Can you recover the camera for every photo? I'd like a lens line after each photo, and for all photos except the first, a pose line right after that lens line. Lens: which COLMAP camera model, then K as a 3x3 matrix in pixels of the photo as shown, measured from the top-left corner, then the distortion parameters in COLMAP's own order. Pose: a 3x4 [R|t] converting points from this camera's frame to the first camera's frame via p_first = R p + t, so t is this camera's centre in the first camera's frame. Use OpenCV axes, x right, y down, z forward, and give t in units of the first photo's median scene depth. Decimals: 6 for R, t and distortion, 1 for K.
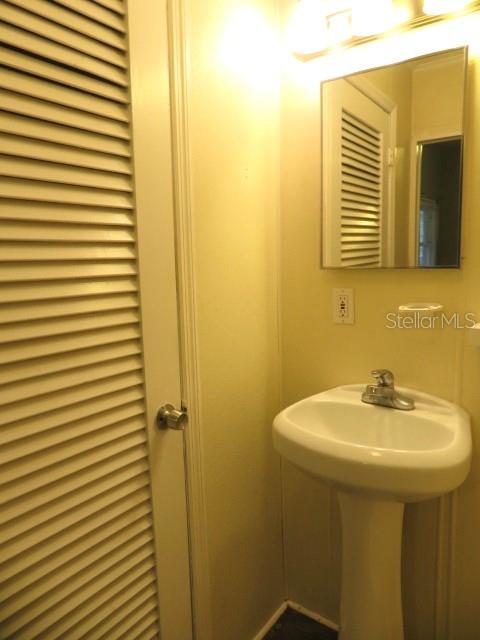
lens RADIAL K [[465.7, 0, 243.7], [0, 465.7, 320.0], [0, 0, 1]] dist [0.003853, 0.001150]
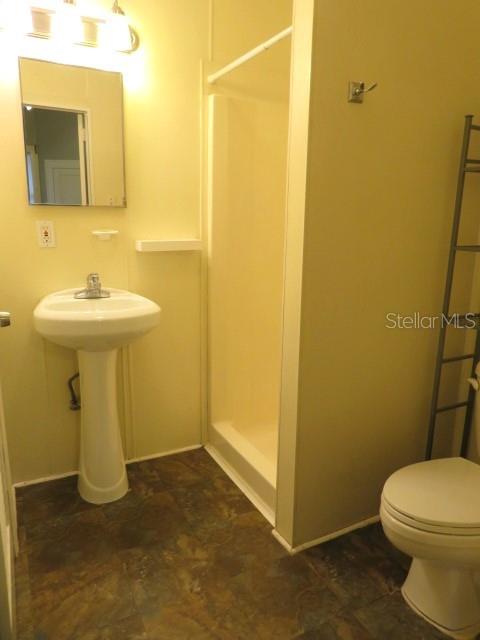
lens RADIAL K [[465.7, 0, 243.7], [0, 465.7, 320.0], [0, 0, 1]] dist [0.003853, 0.001150]
pose [[0.461302, -0.170958, 0.870617, -0.749931], [0.099508, 0.985039, 0.140701, 0.083284], [-0.881646, 0.021728, 0.471412, -0.137965]]
